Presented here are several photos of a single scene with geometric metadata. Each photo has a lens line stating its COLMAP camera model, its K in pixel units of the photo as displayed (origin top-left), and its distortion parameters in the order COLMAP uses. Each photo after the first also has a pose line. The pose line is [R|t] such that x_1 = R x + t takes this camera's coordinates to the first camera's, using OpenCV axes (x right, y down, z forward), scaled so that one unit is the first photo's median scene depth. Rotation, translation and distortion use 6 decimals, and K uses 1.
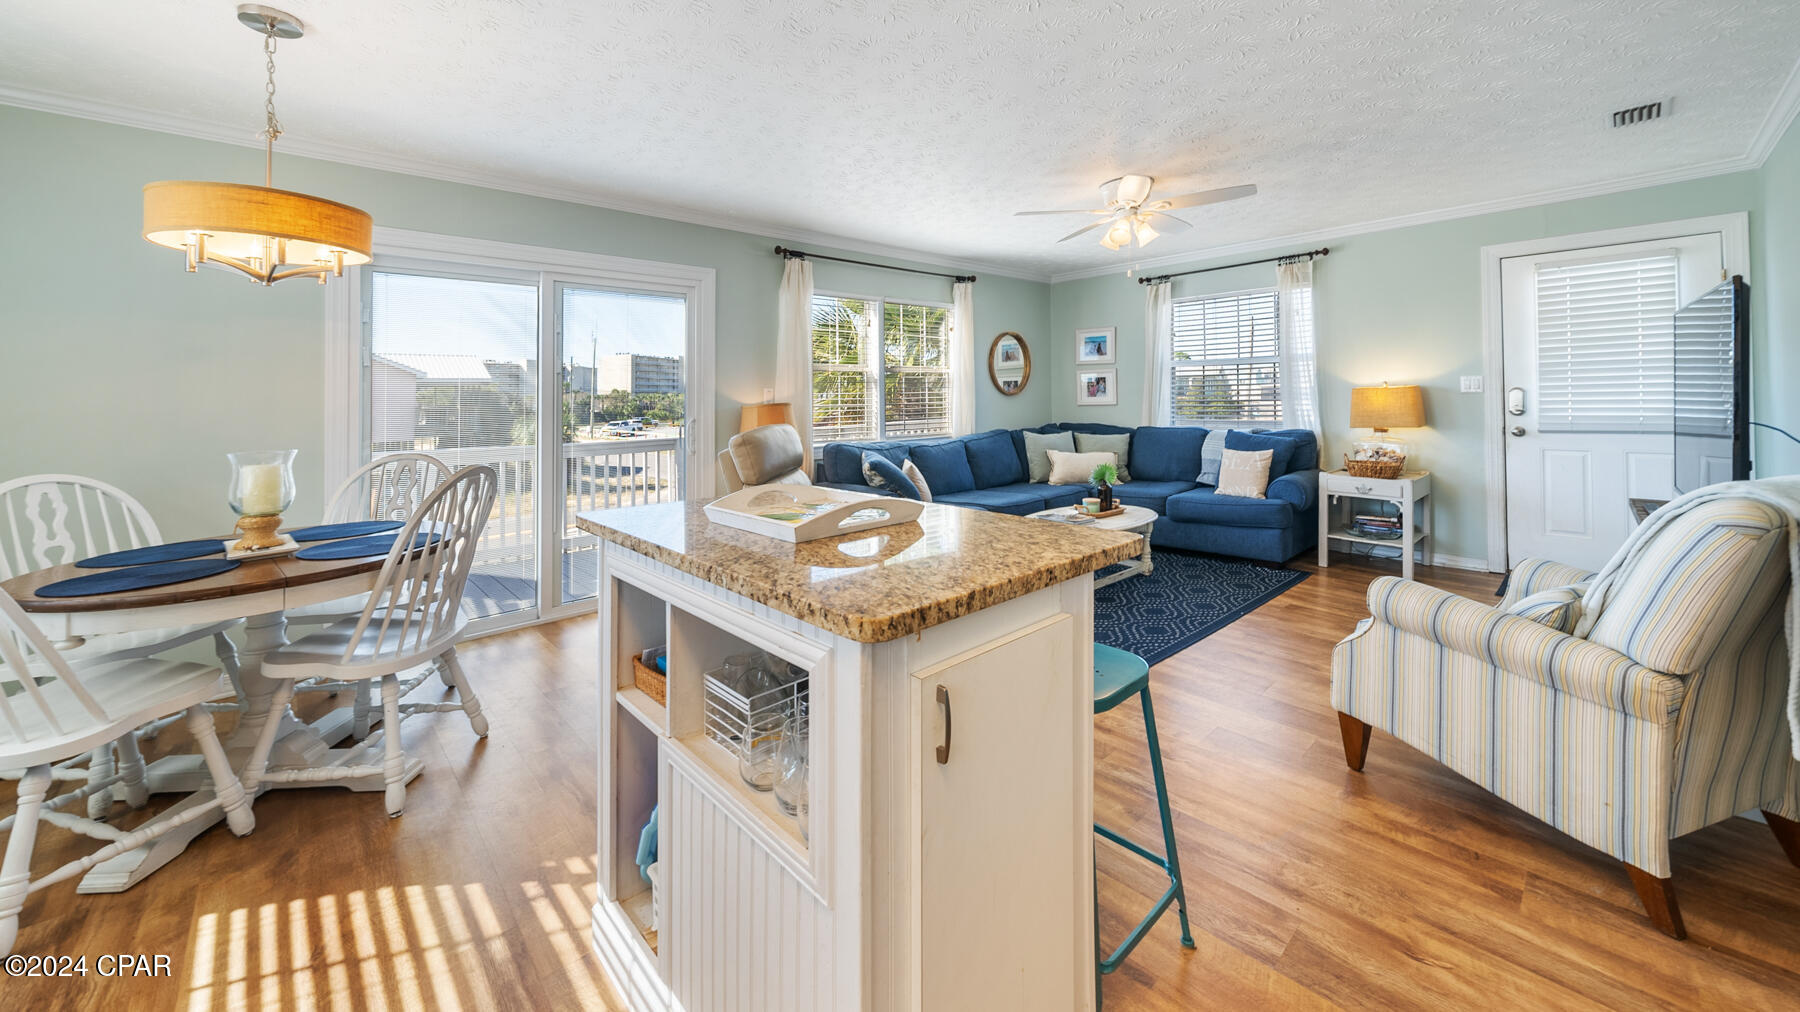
lens RADIAL K [[650.9, 0, 884.5], [0, 650.9, 394.8], [0, 0, 1]] dist [-0.005315, 0.001430]
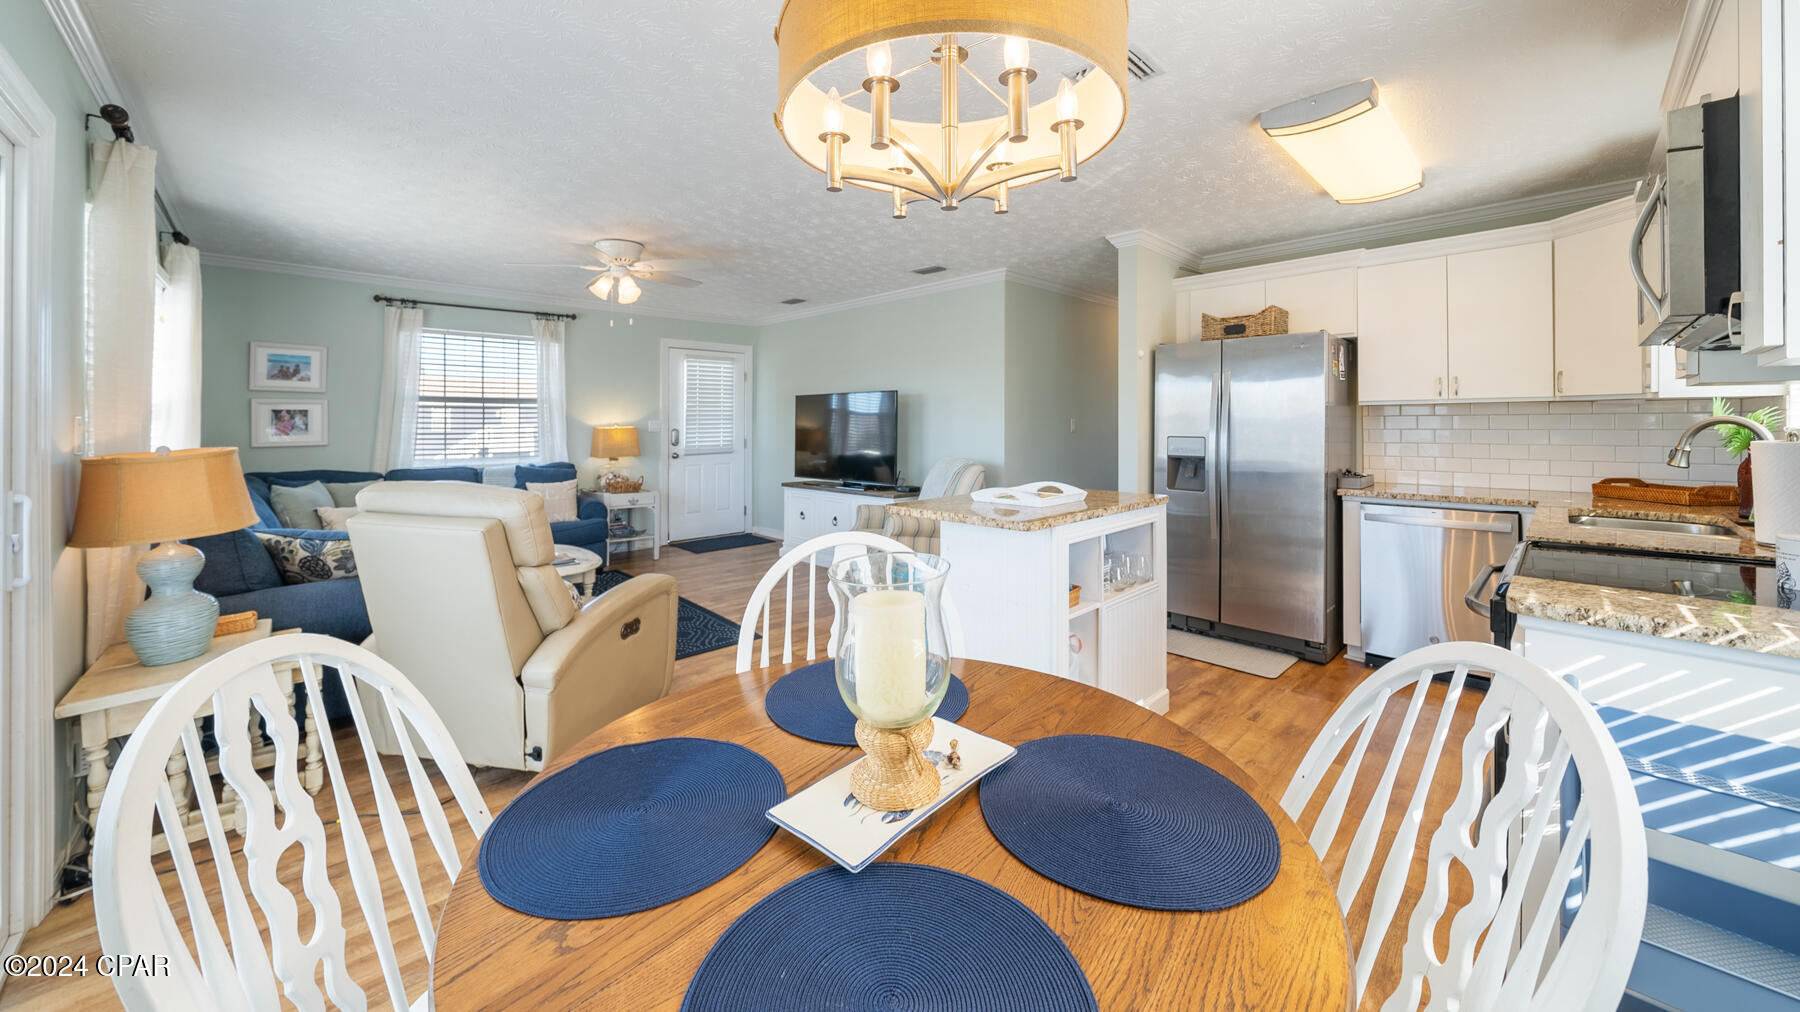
lens RADIAL K [[650.9, 0, 886.3], [0, 650.9, 433.6], [0, 0, 1]] dist [-0.005315, 0.001430]
pose [[-0.033267, -0.003114, 0.999442, -0.709542], [-0.004761, 0.999984, 0.002958, -0.006410], [-0.999435, -0.004660, -0.033282, 0.534607]]
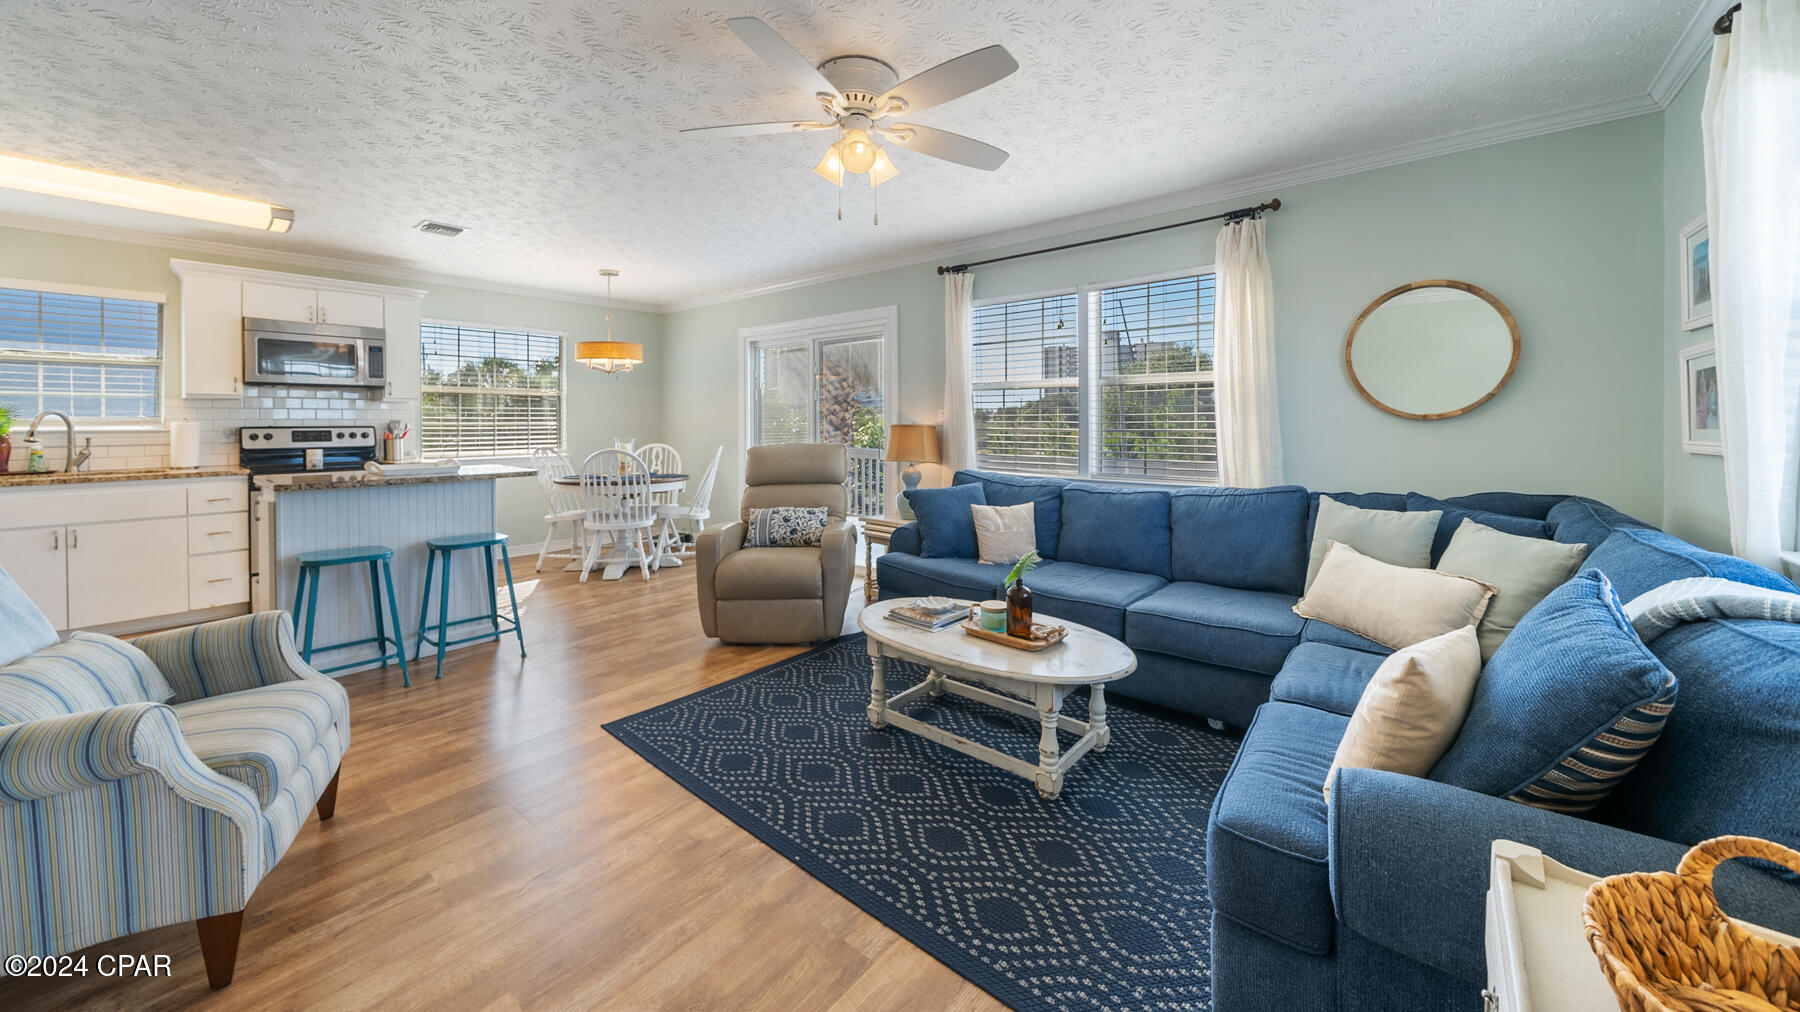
lens RADIAL K [[650.9, 0, 881.4], [0, 650.9, 423.4], [0, 0, 1]] dist [-0.005315, 0.001430]
pose [[0.137363, 0.027314, -0.990144, 0.927529], [0.006931, 0.999569, 0.028535, -0.019536], [0.990497, -0.010783, 0.137114, 0.872279]]
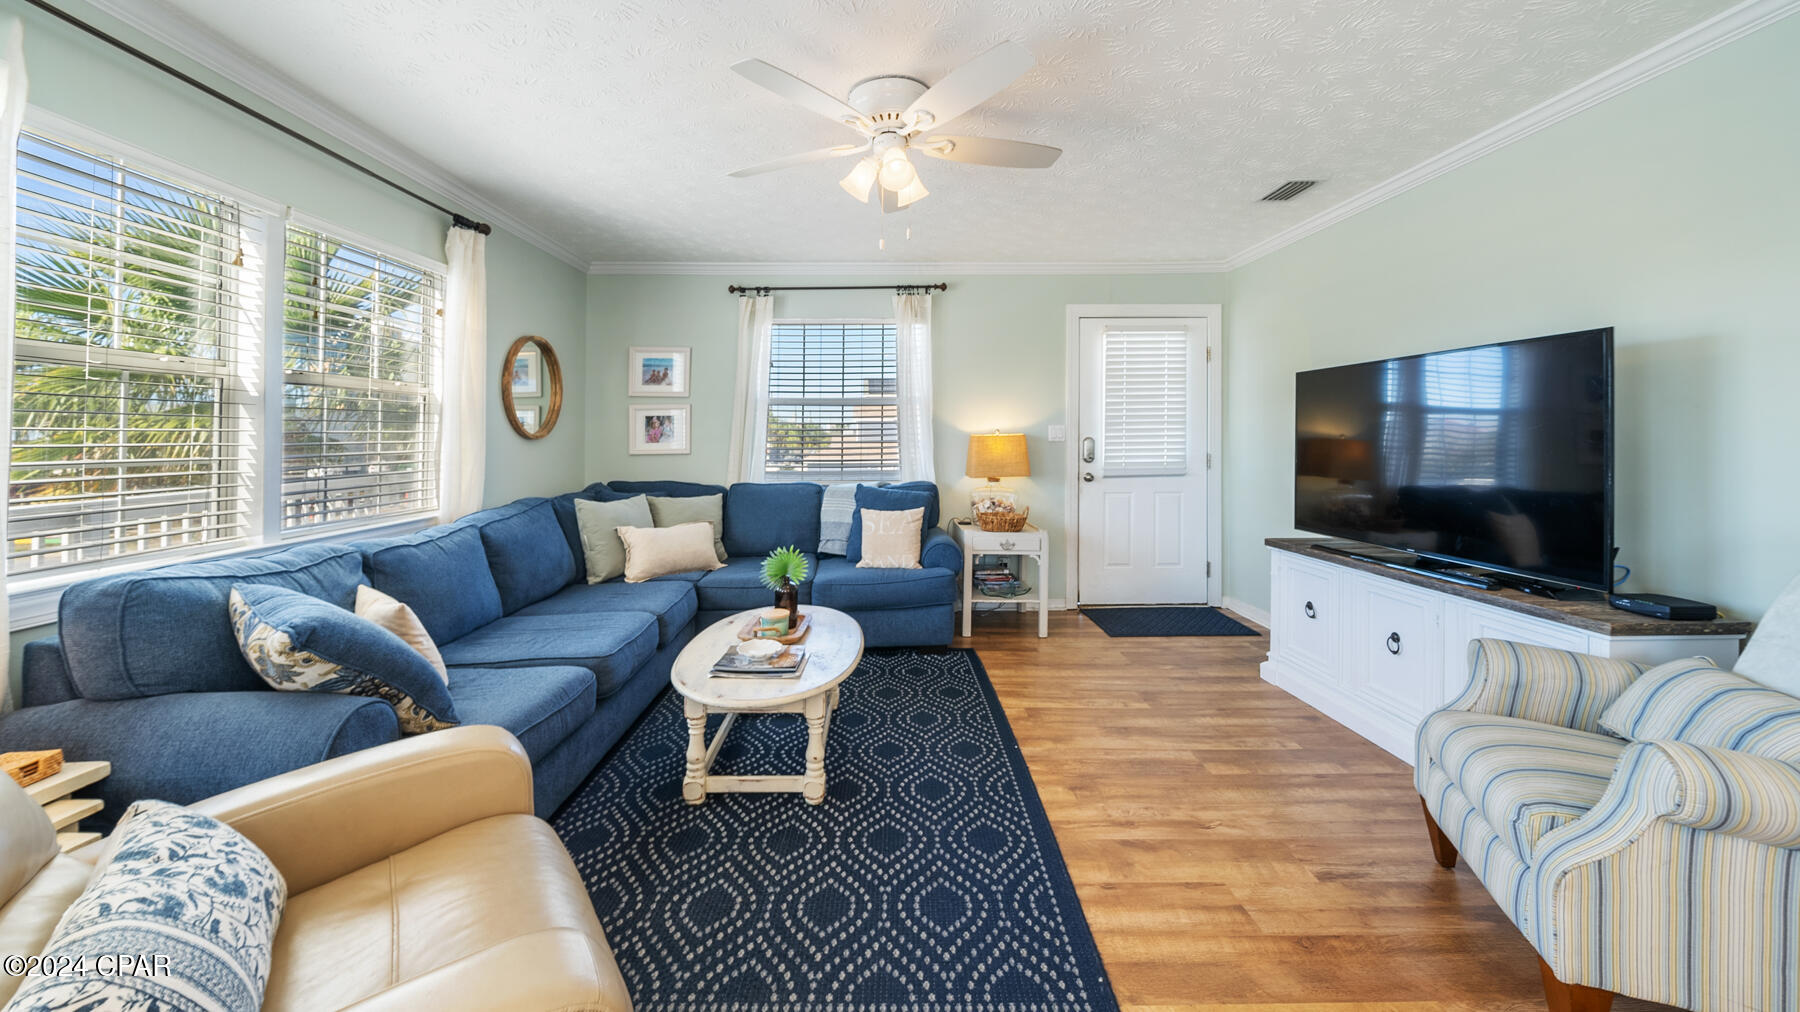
lens RADIAL K [[650.9, 0, 885.8], [0, 650.9, 429.1], [0, 0, 1]] dist [-0.005315, 0.001430]
pose [[0.653127, 0.022921, 0.756901, -0.081357], [-0.008640, 0.999702, -0.022818, 0.003274], [-0.757199, 0.008364, 0.653131, 0.556946]]
